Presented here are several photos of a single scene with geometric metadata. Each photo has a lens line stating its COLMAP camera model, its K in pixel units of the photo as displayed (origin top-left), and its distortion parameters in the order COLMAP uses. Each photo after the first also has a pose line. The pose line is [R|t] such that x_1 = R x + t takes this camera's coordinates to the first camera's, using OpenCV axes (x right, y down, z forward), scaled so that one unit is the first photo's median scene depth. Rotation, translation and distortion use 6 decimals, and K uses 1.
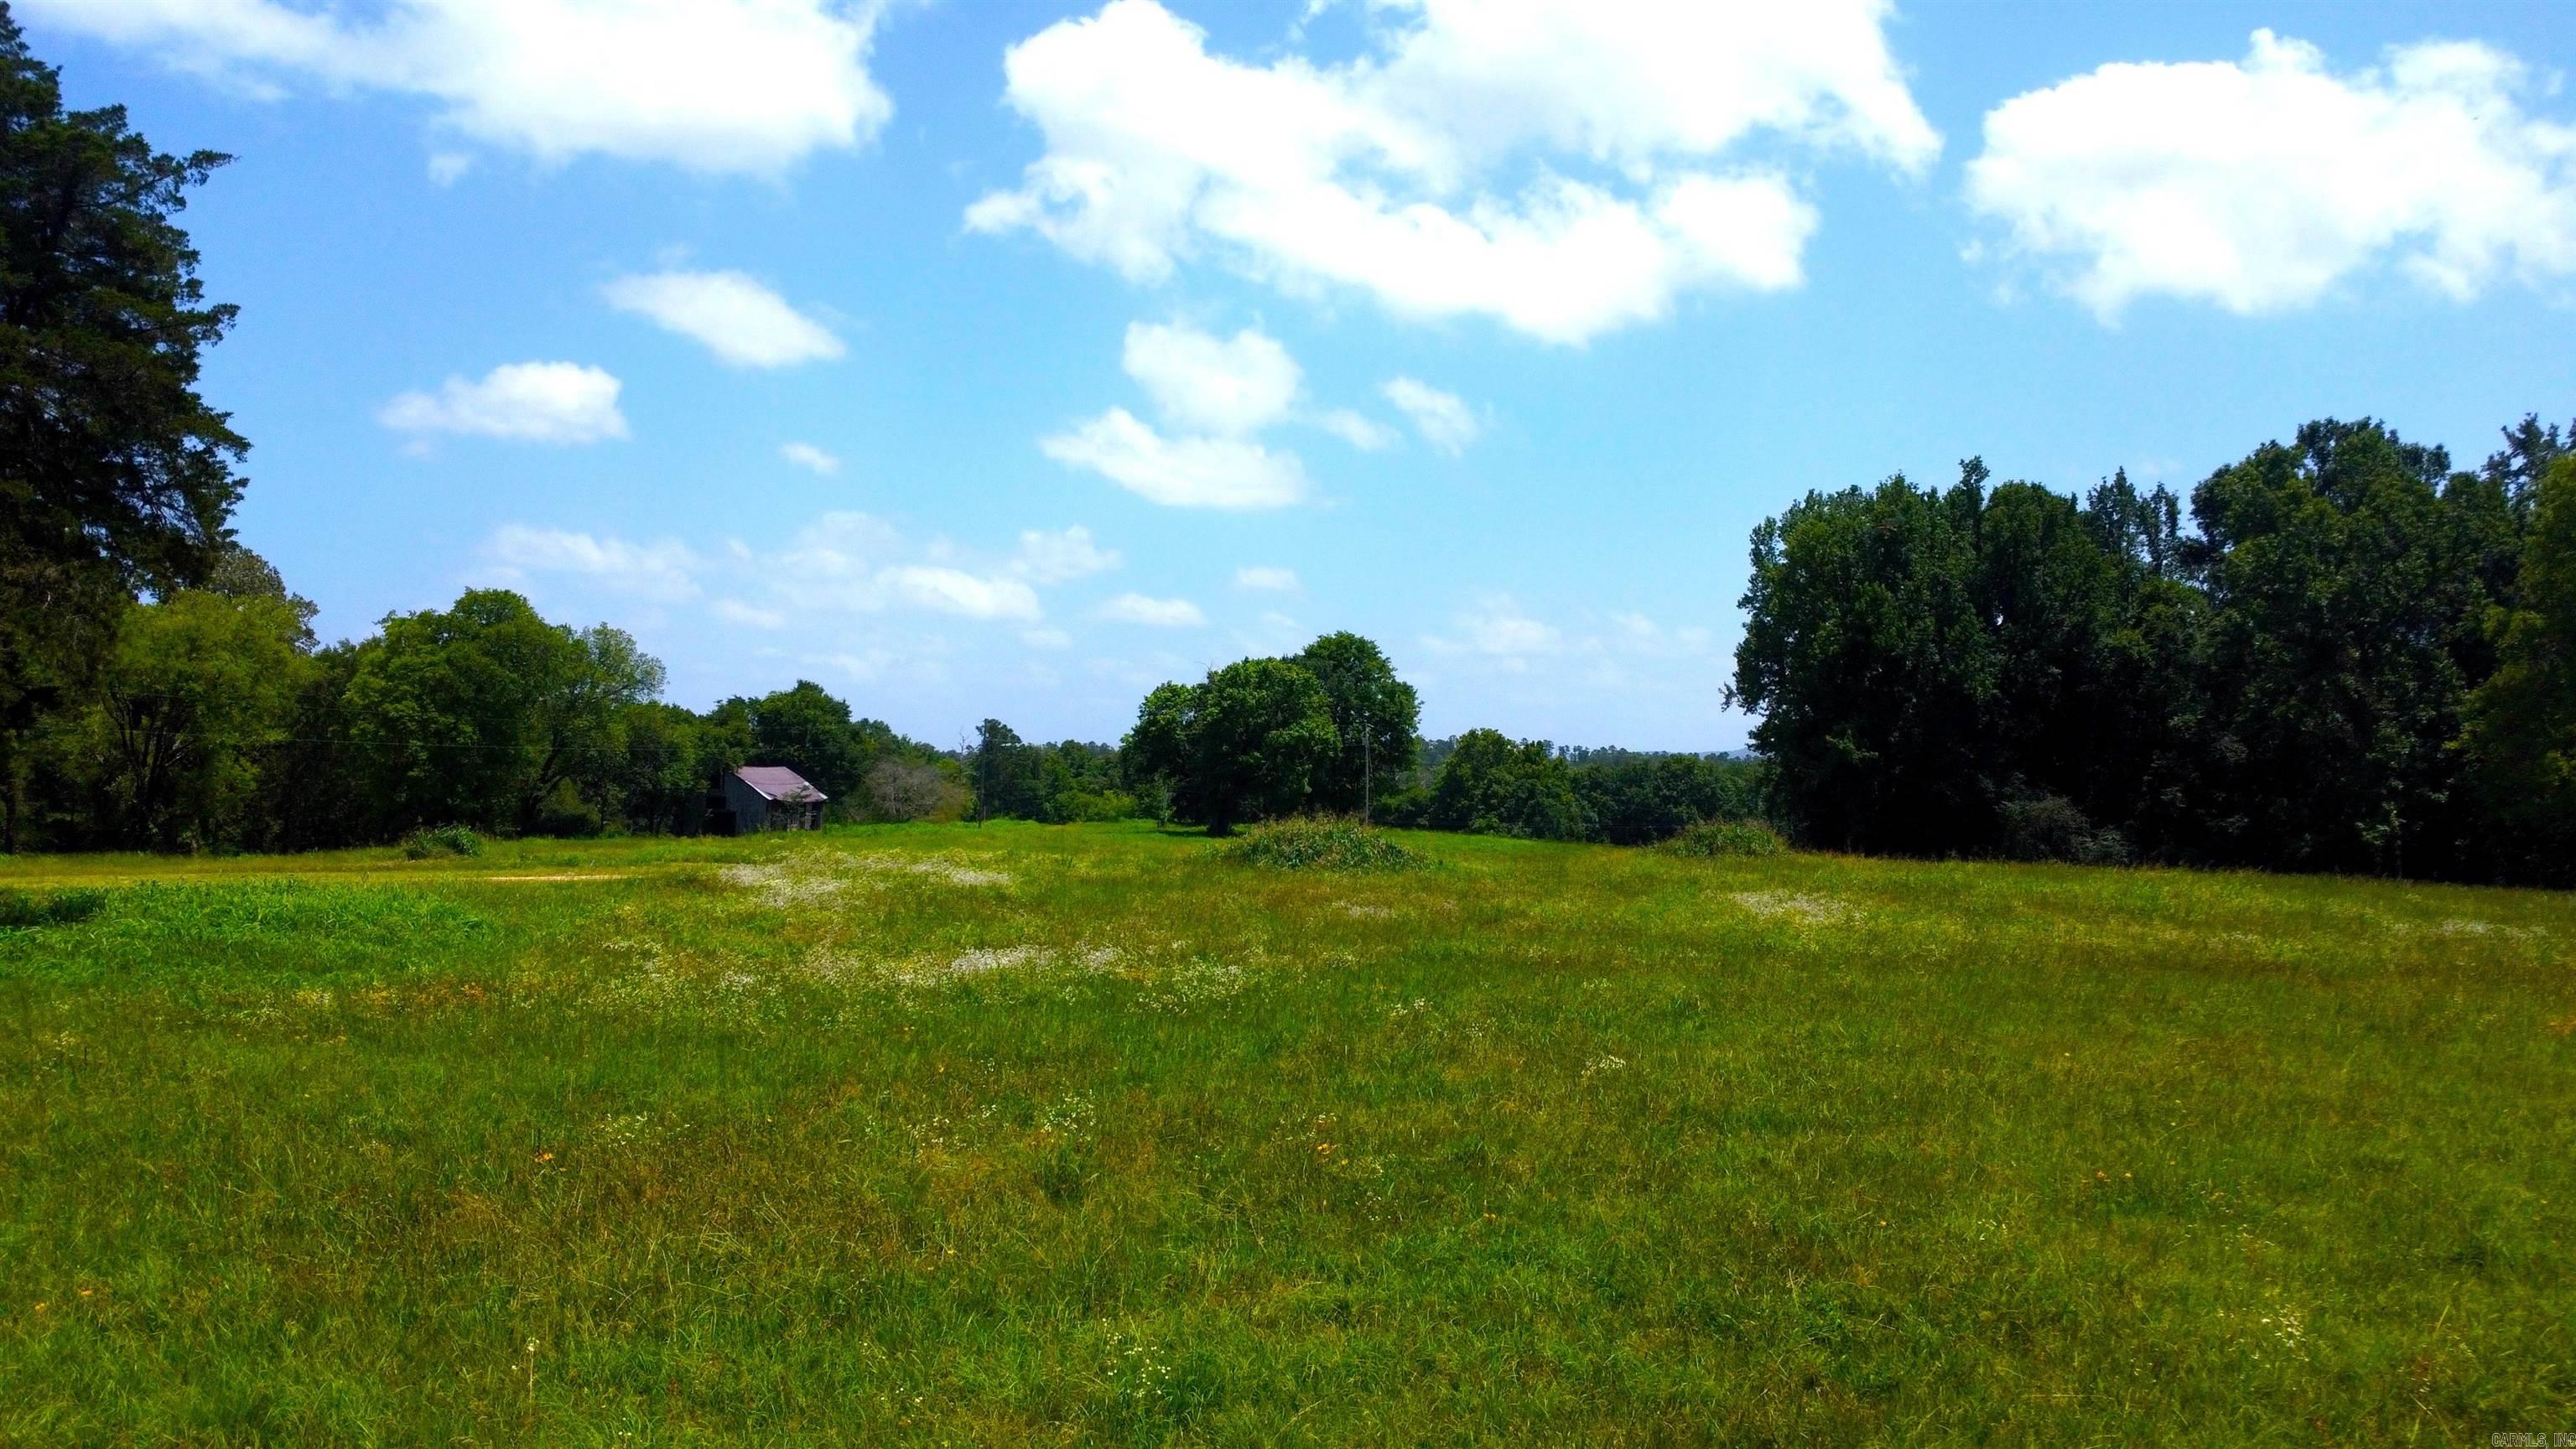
lens RADIAL K [[1870.5, 0, 1281.5], [0, 1870.5, 698.8], [0, 0, 1]] dist [-0.018473, -0.023537]
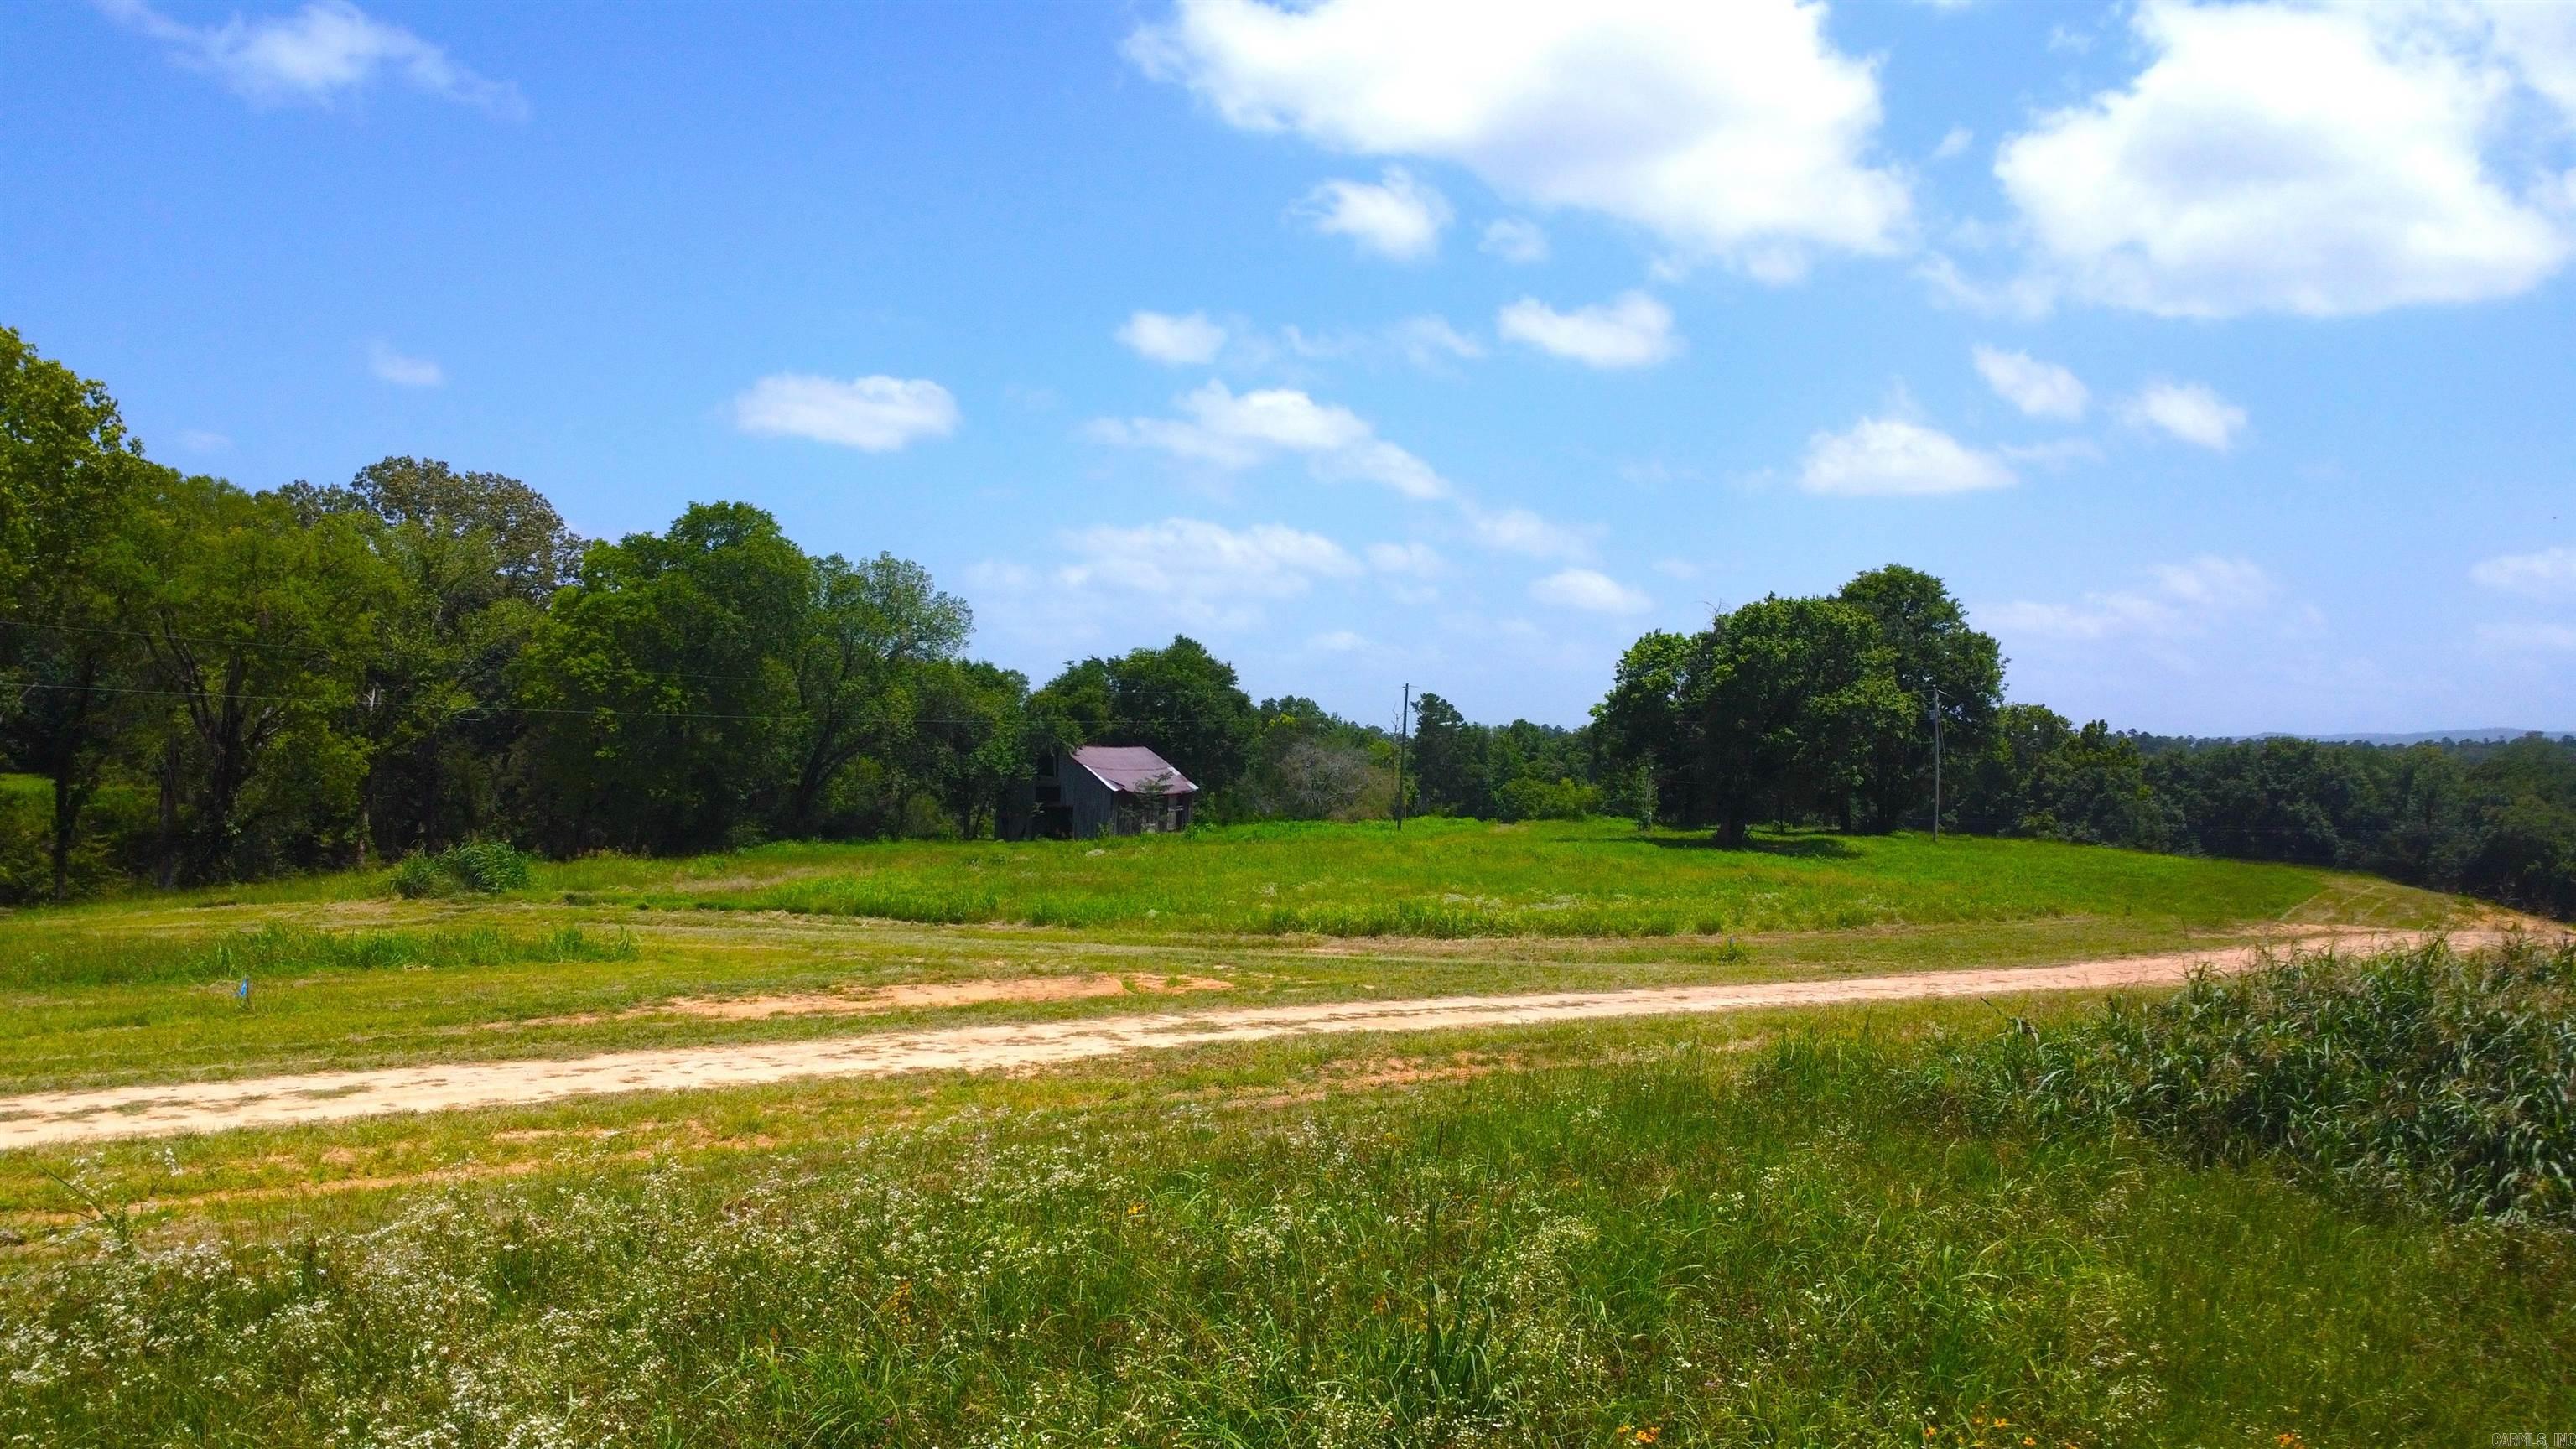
lens RADIAL K [[1884.0, 0, 1273.7], [0, 1884.0, 700.1], [0, 0, 1]] dist [-0.024221, -0.005681]
pose [[0.970377, -0.001843, -0.241588, -0.026858], [0.004201, 0.999948, 0.009247, 0.009533], [0.241559, -0.009988, 0.970335, 0.248066]]
